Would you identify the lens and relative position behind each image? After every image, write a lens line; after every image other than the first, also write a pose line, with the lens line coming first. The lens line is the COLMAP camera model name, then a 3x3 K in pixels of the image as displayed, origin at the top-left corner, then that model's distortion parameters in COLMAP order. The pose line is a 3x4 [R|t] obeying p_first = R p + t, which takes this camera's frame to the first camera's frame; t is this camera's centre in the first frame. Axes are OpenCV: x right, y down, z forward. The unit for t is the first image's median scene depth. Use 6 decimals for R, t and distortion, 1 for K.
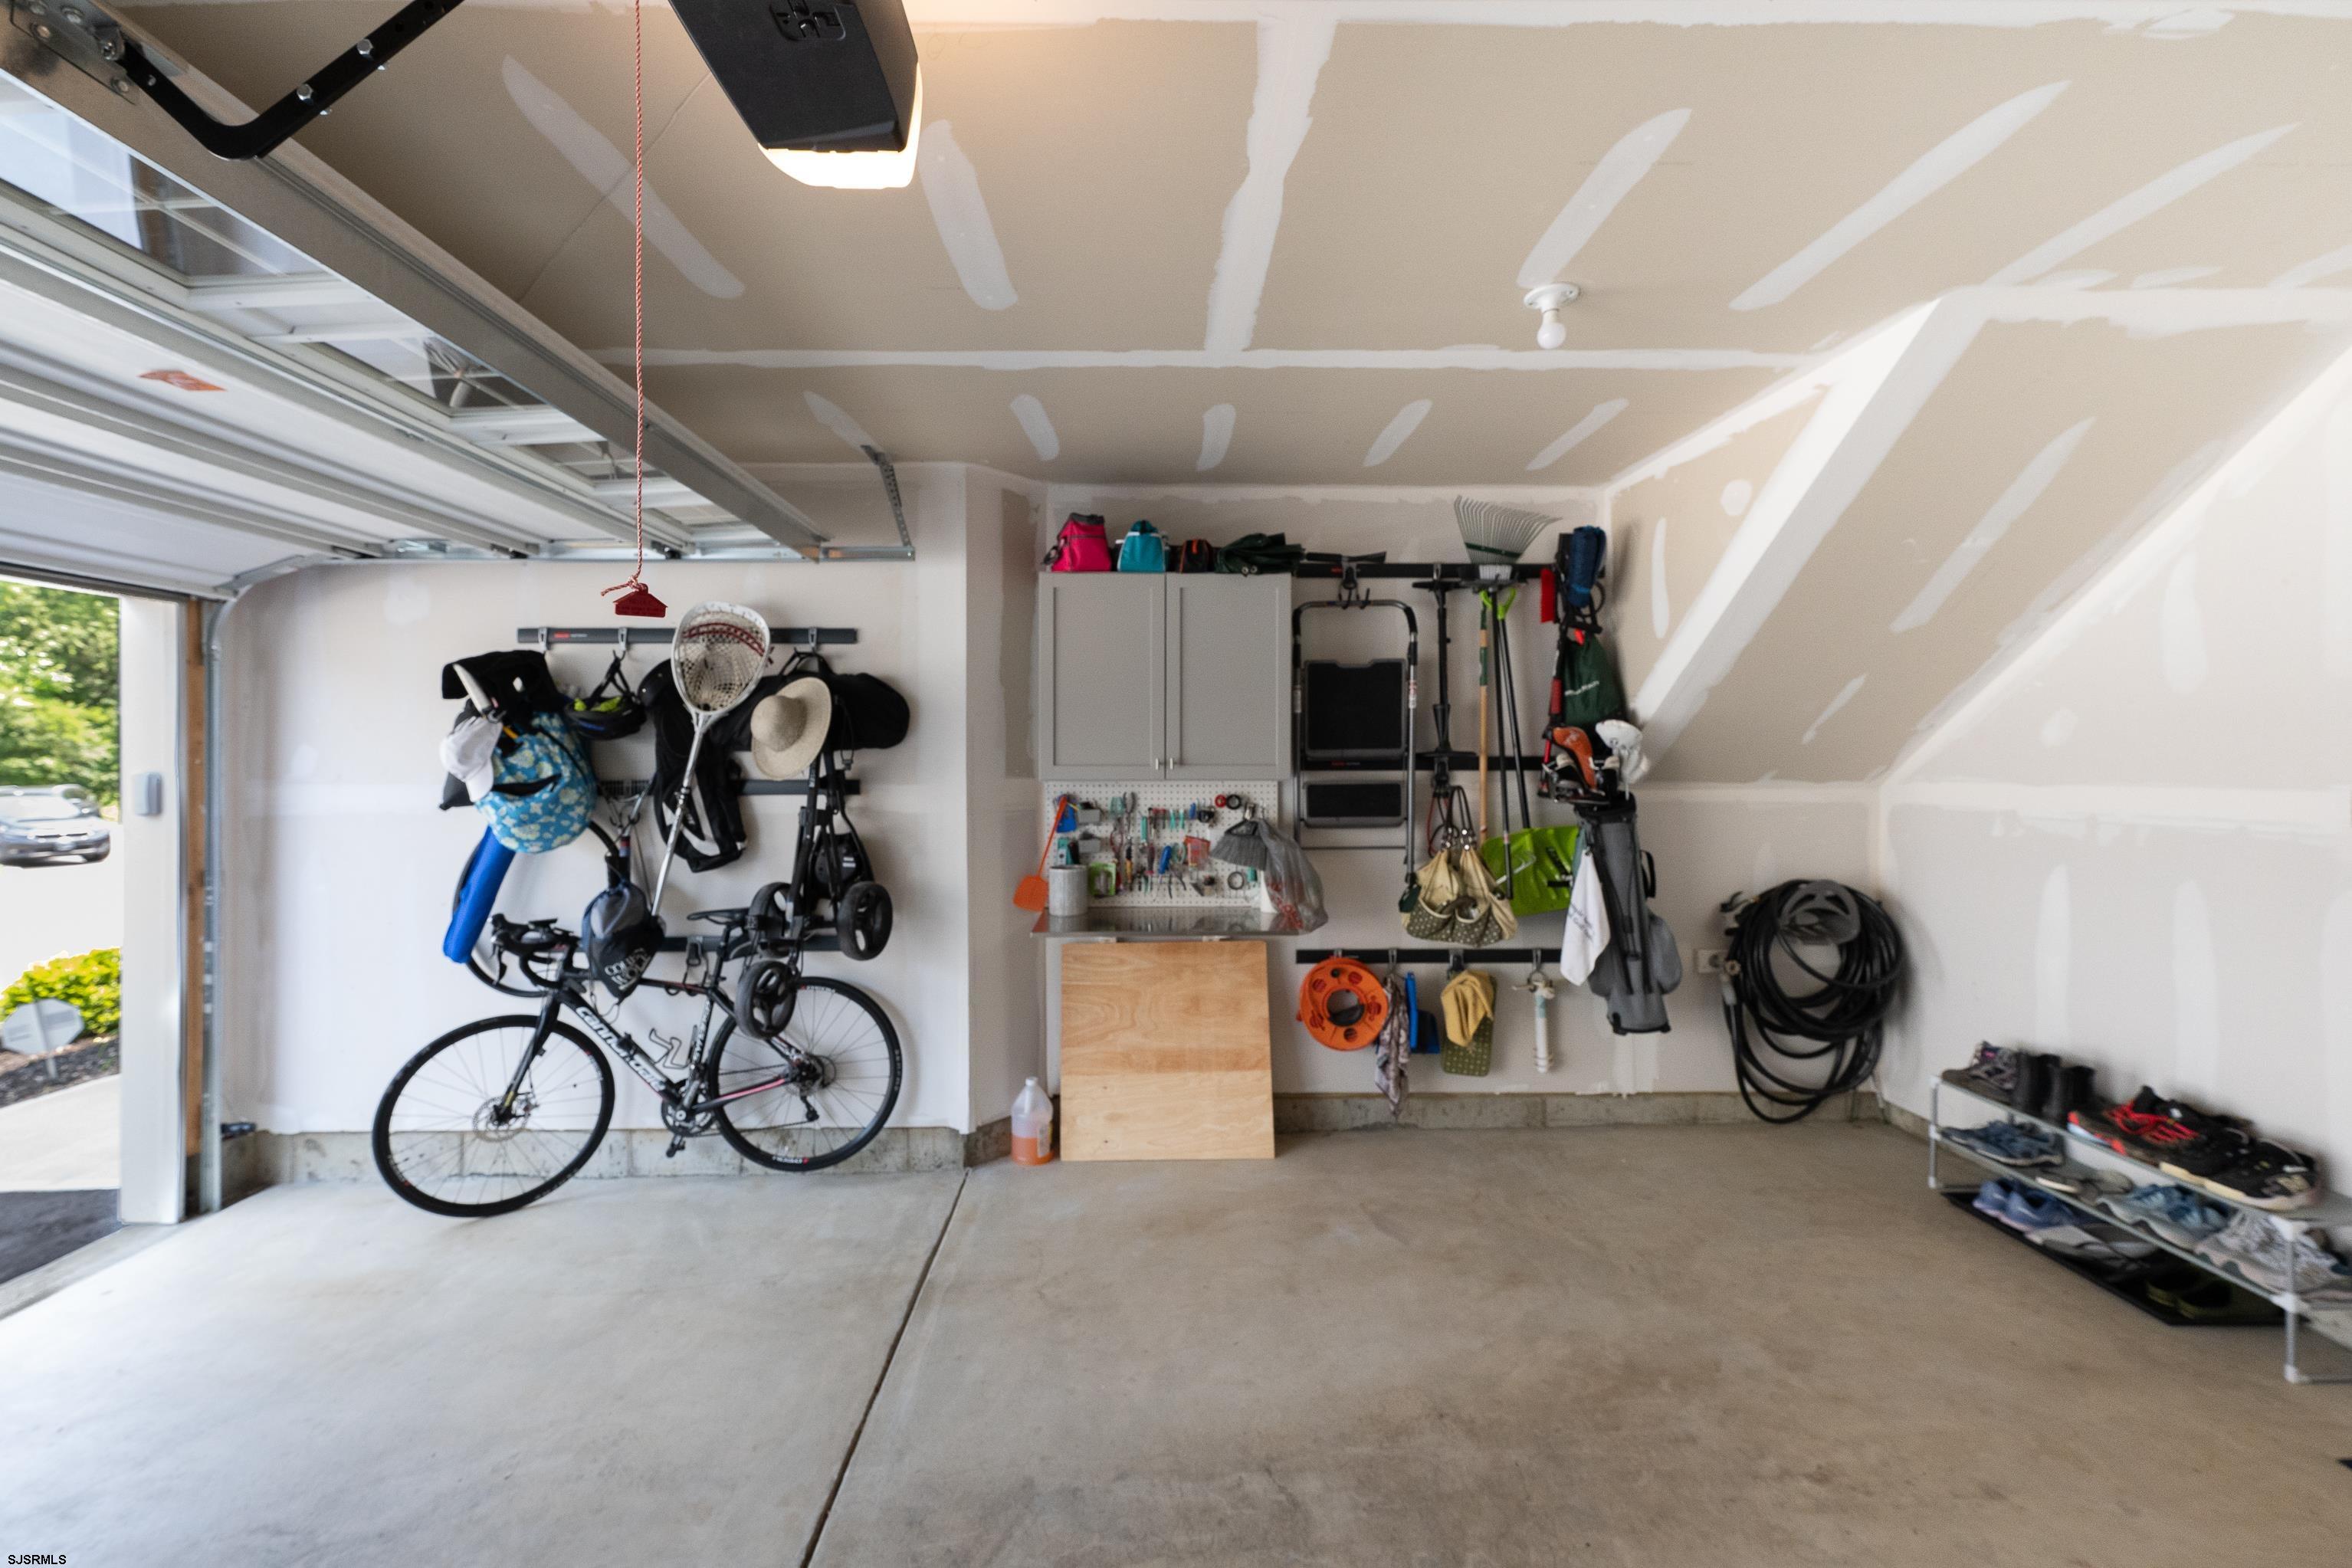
lens RADIAL K [[968.8, 0, 1169.7], [0, 968.8, 749.0], [0, 0, 1]] dist [0.000679, -0.000049]
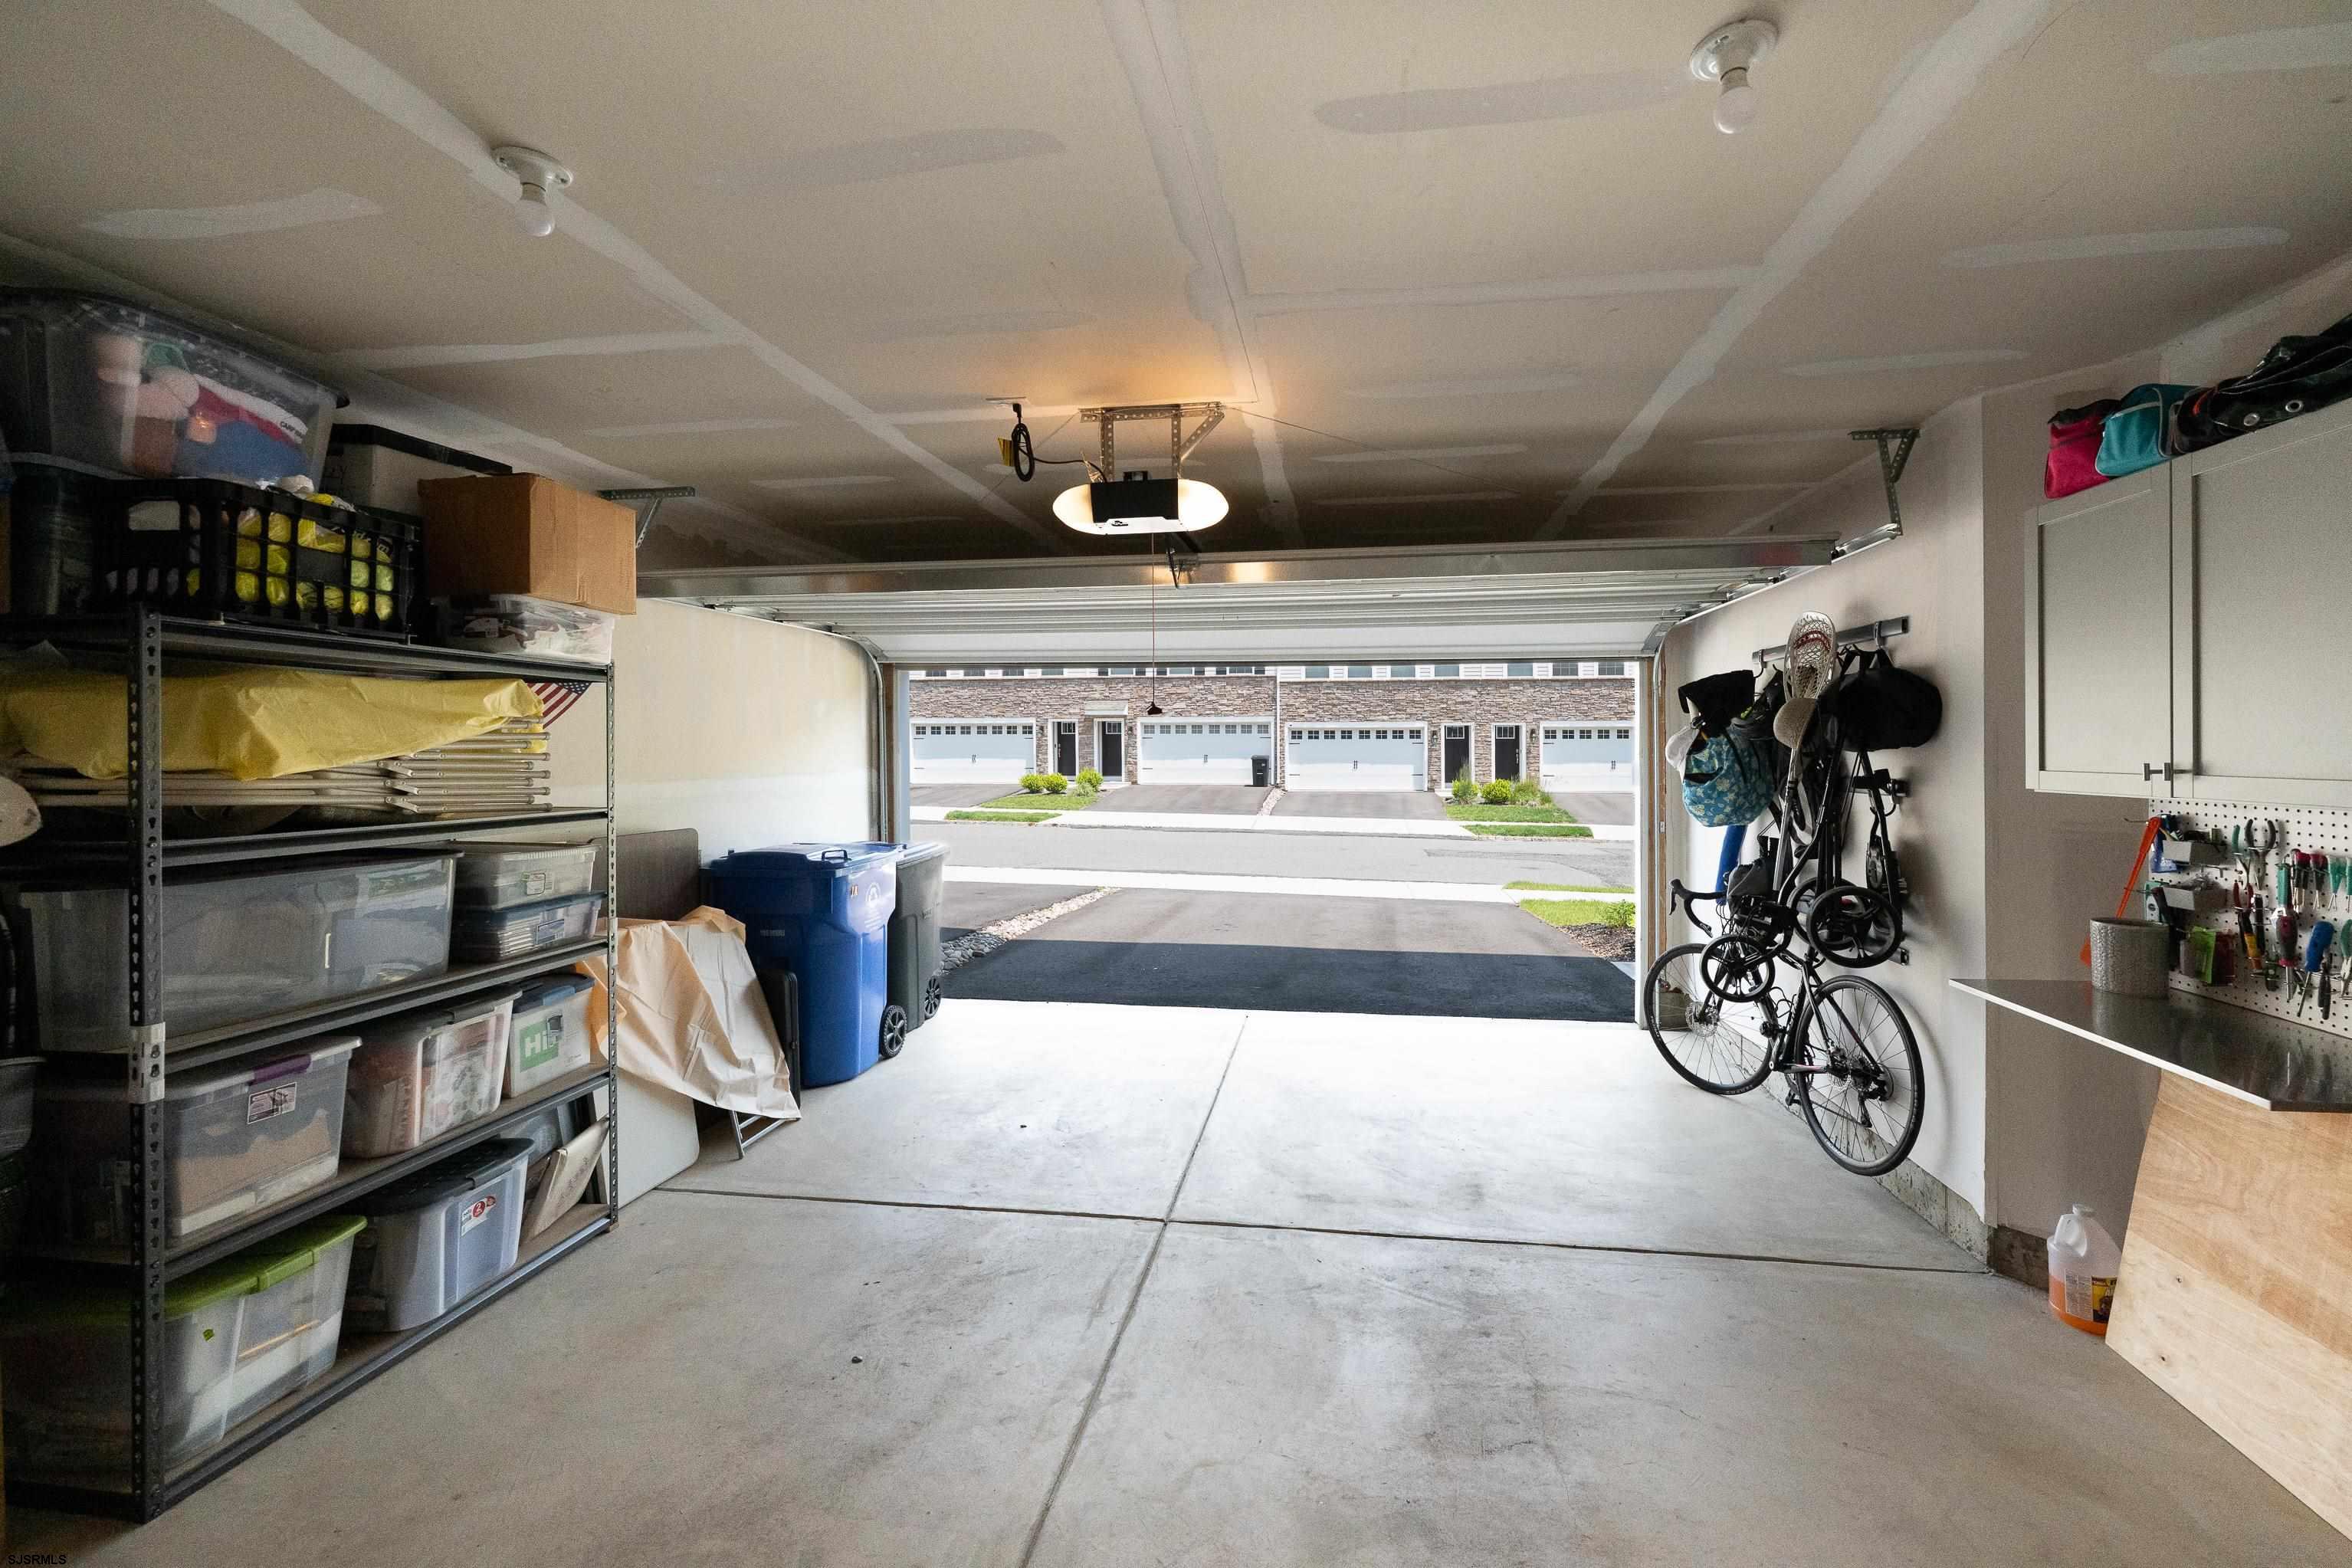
lens RADIAL K [[968.8, 0, 1169.7], [0, 968.8, 749.0], [0, 0, 1]] dist [0.000679, -0.000049]
pose [[-0.202712, 0.001029, -0.979238, 0.786674], [0.004476, 0.999990, 0.000124, -0.002197], [0.979228, -0.004358, -0.202714, 0.543126]]
